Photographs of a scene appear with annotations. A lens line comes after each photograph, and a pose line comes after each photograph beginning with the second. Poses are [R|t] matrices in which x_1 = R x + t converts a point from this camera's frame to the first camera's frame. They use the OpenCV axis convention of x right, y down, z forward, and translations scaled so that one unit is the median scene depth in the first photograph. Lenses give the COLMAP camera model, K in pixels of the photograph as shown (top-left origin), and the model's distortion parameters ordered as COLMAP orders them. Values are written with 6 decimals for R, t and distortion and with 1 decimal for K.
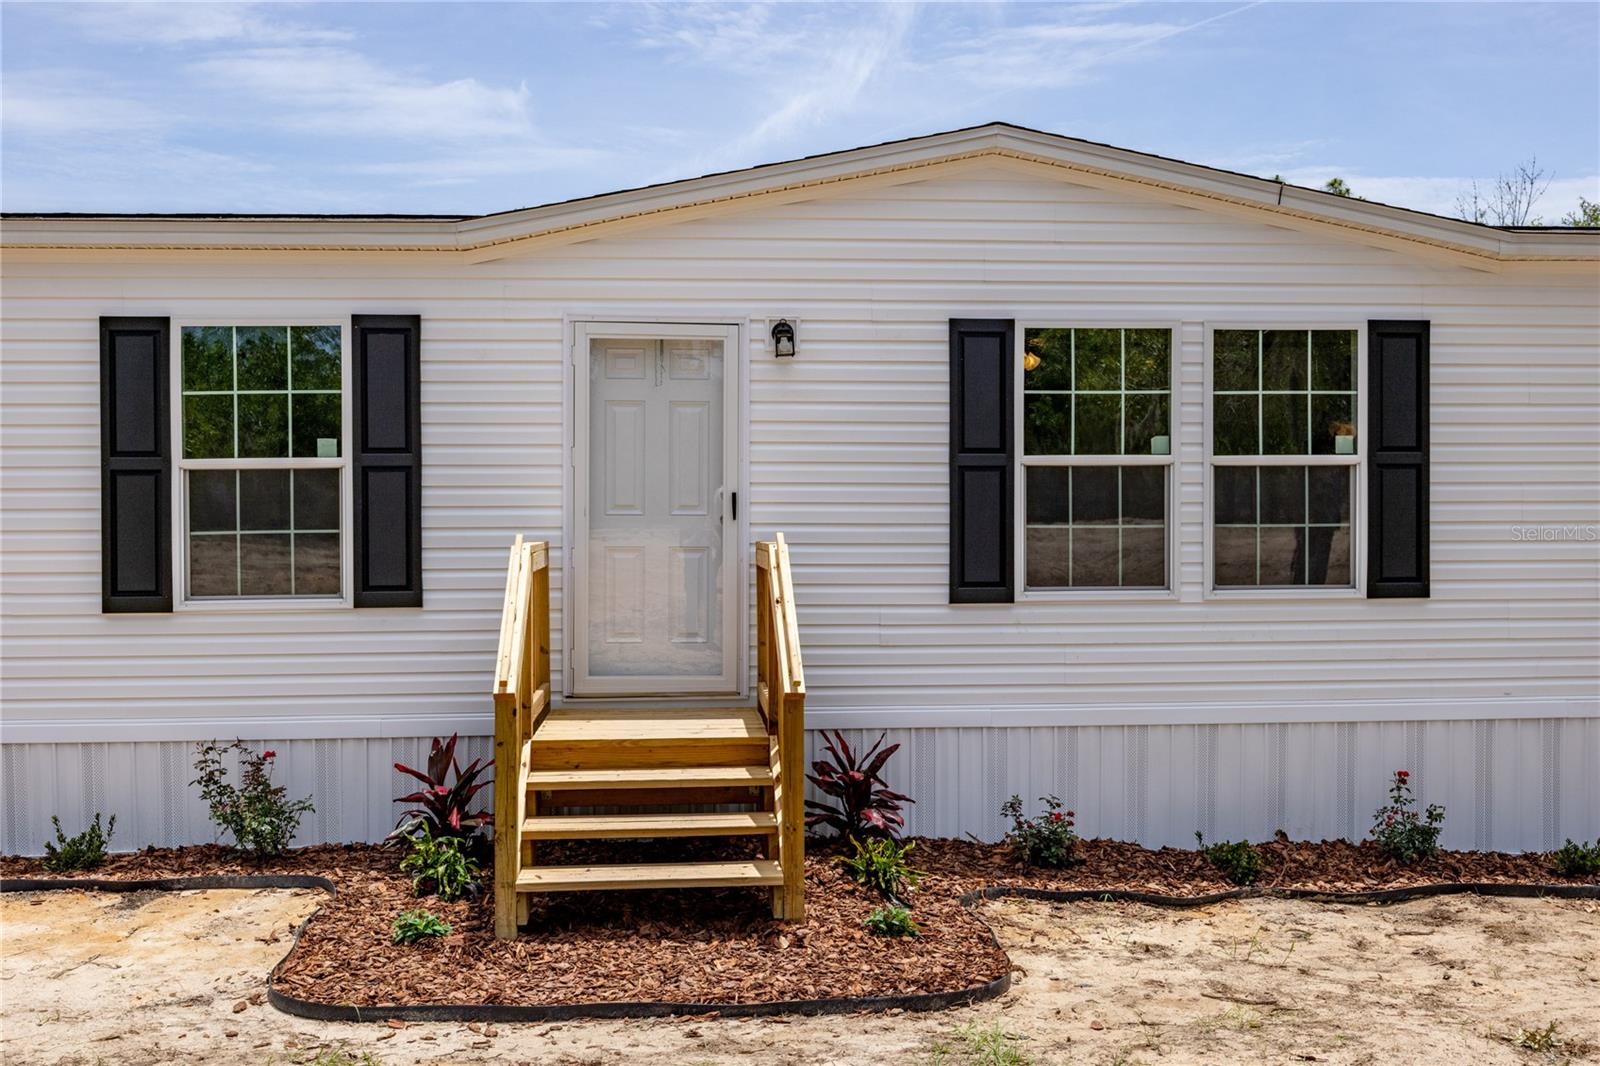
lens RADIAL K [[1457.1, 0, 792.5], [0, 1457.1, 536.8], [0, 0, 1]] dist [-0.001042, 0.000000]
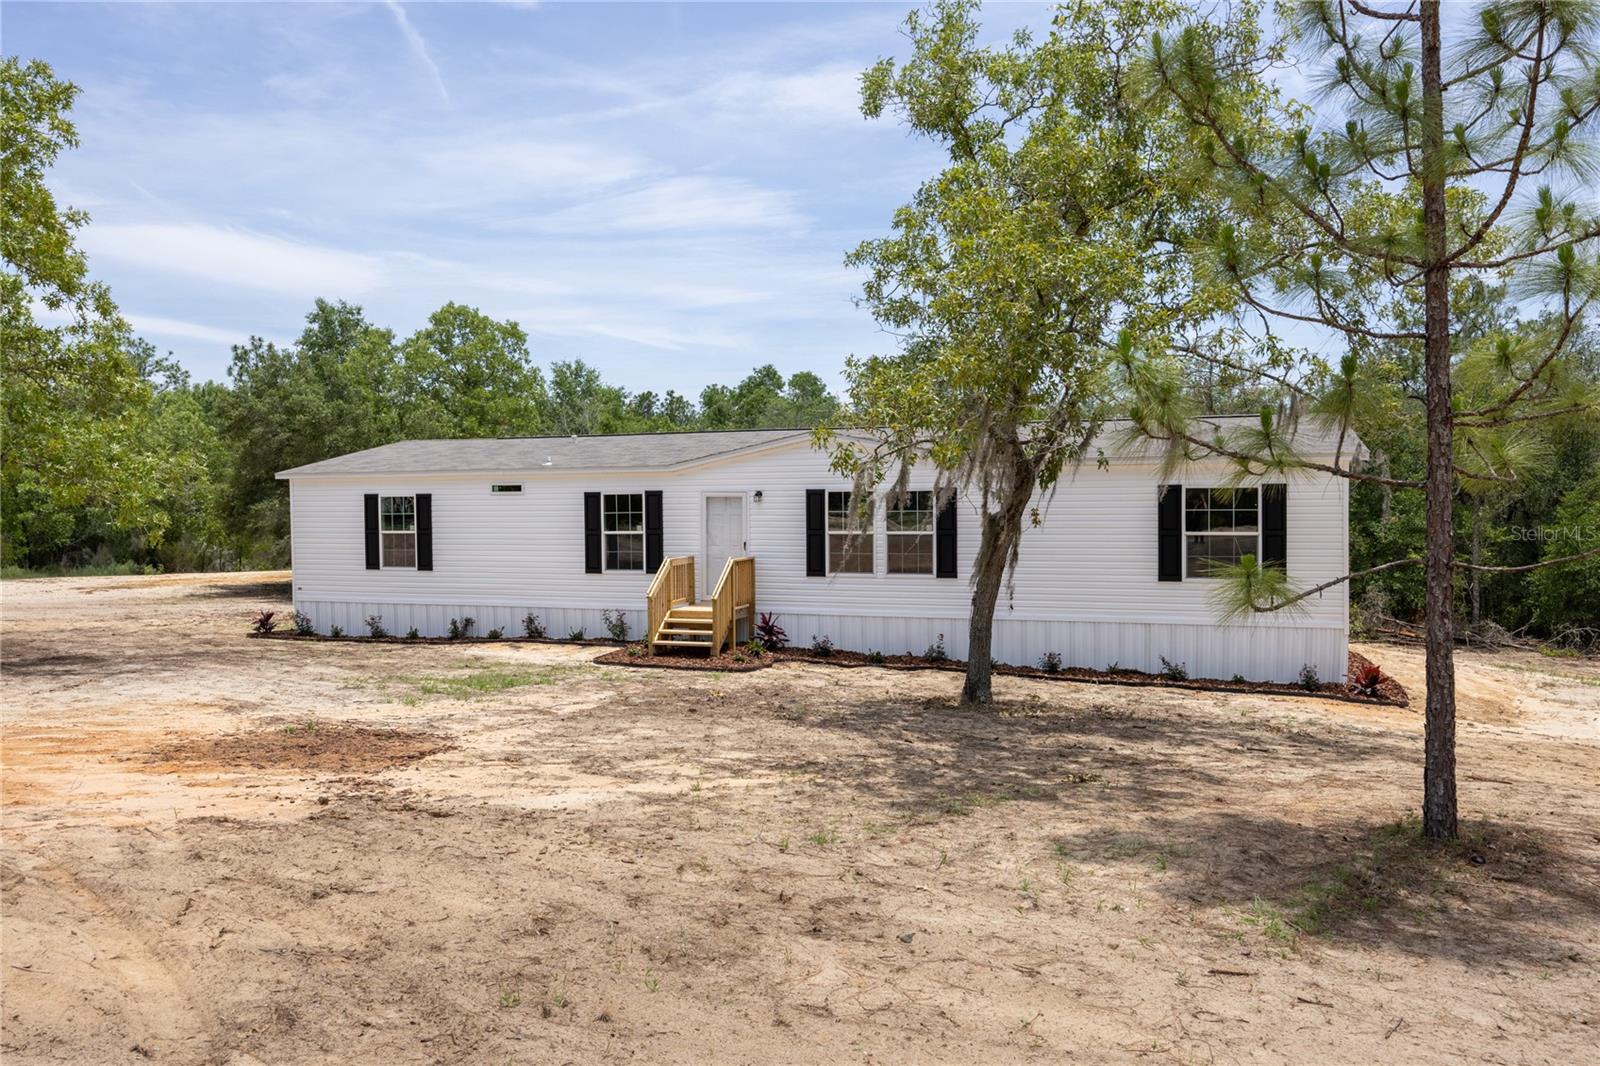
lens RADIAL K [[1119.6, 0, 801.3], [0, 1119.6, 532.2], [0, 0, 1]] dist [-0.005409, -0.001255]
pose [[0.919781, 0.010301, -0.392298, 1.107010], [-0.001487, 0.999740, 0.022764, -0.113741], [0.392430, -0.020355, 0.919557, -1.344718]]
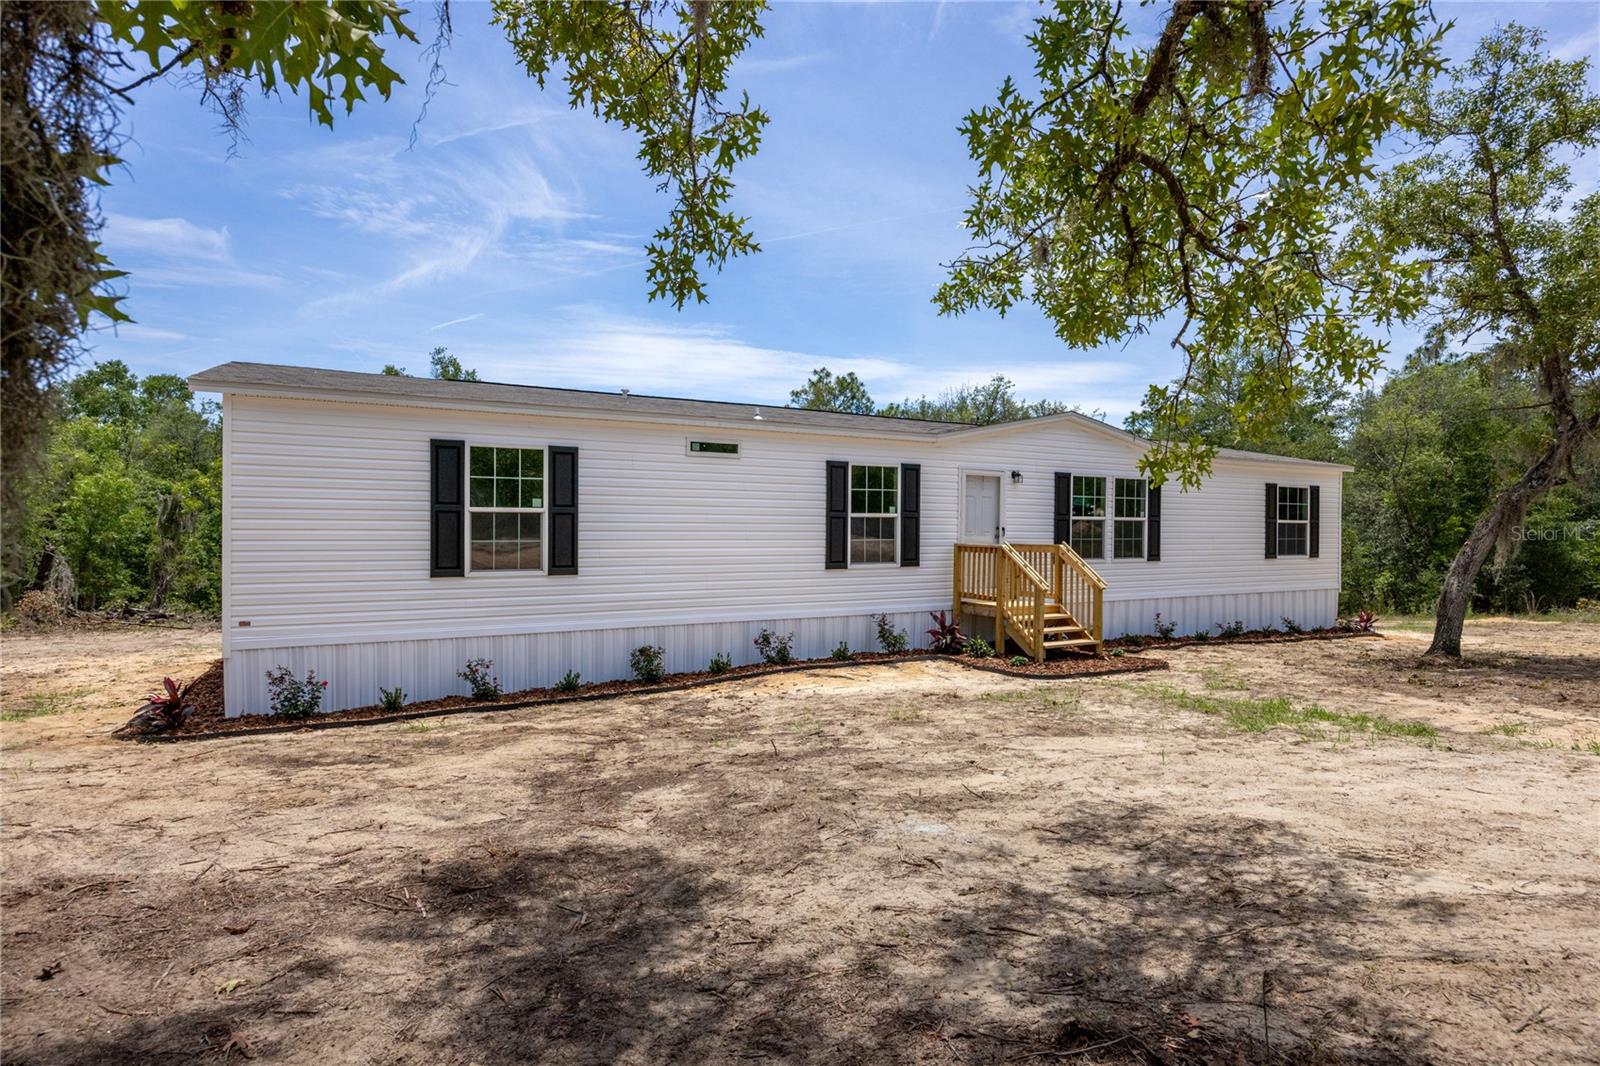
lens RADIAL K [[837.4, 0, 798.4], [0, 837.4, 531.5], [0, 0, 1]] dist [-0.011328, -0.000350]
pose [[0.904399, 0.009192, 0.426589, -1.169652], [-0.006239, 0.999946, -0.008319, -0.004947], [-0.426643, 0.004863, 0.904407, -0.383791]]
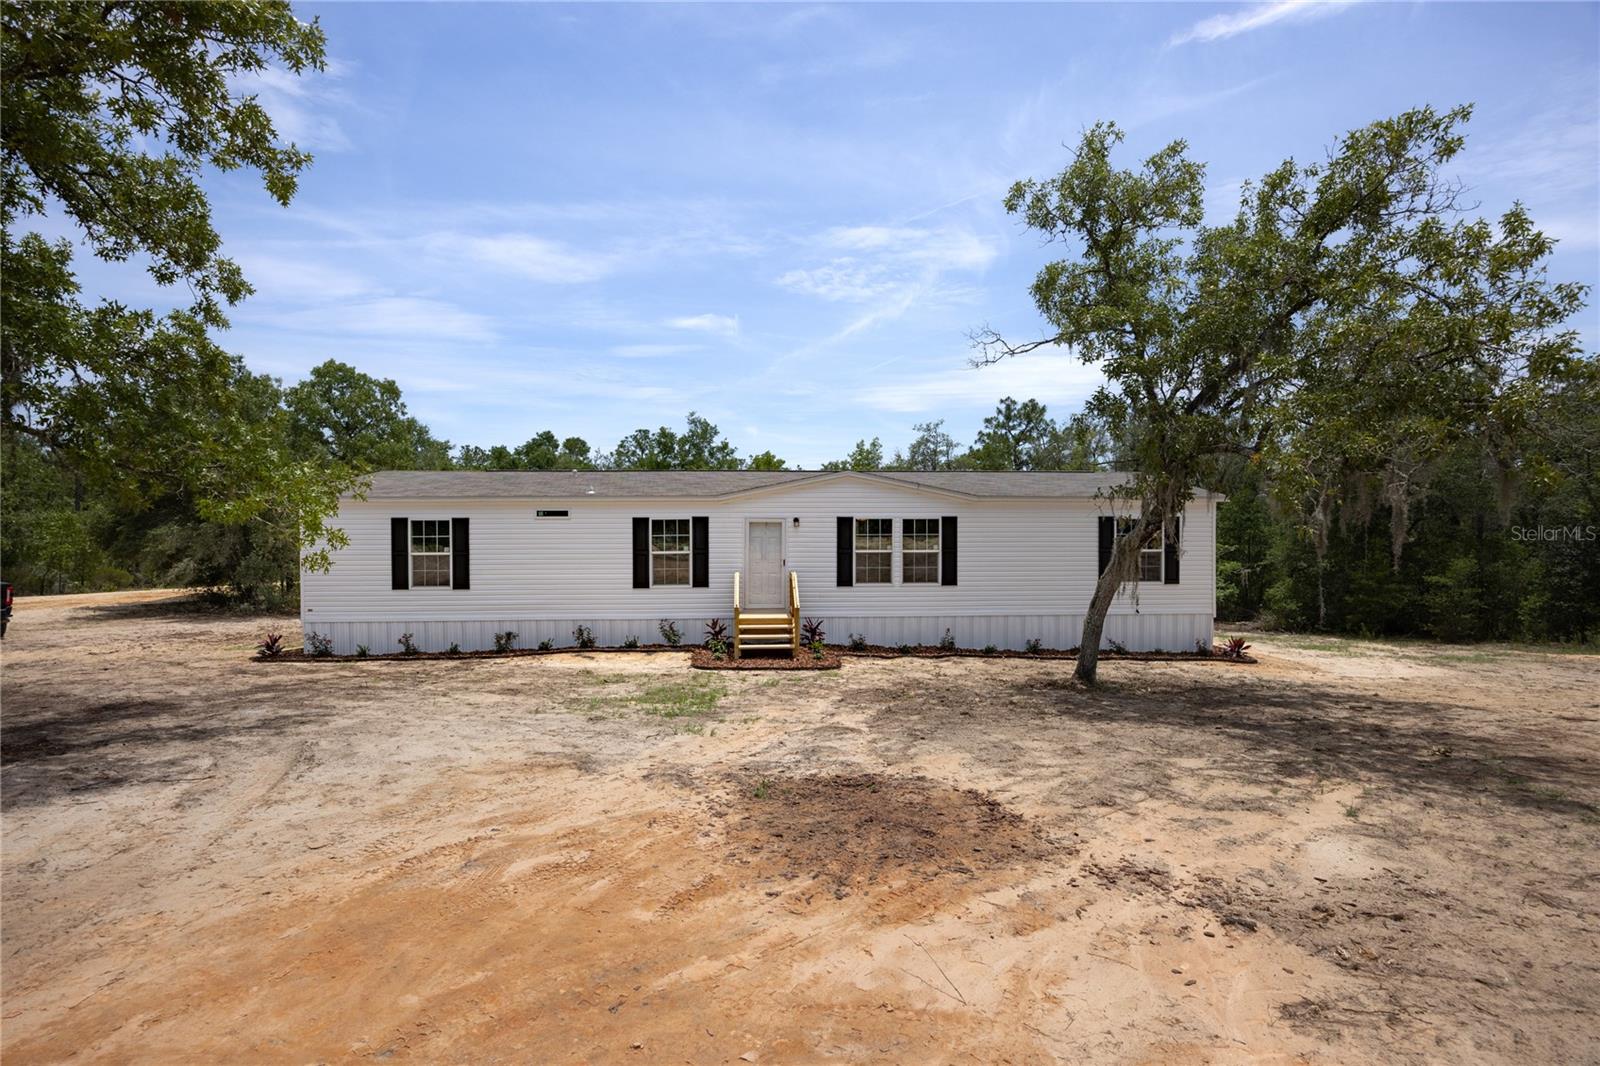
lens RADIAL K [[729.7, 0, 795.6], [0, 729.7, 530.6], [0, 0, 1]] dist [-0.009170, -0.000008]
pose [[0.999821, 0.002851, -0.018686, 0.030714], [-0.003000, 0.999964, -0.007961, -0.096494], [0.018663, 0.008016, 0.999794, -1.066667]]
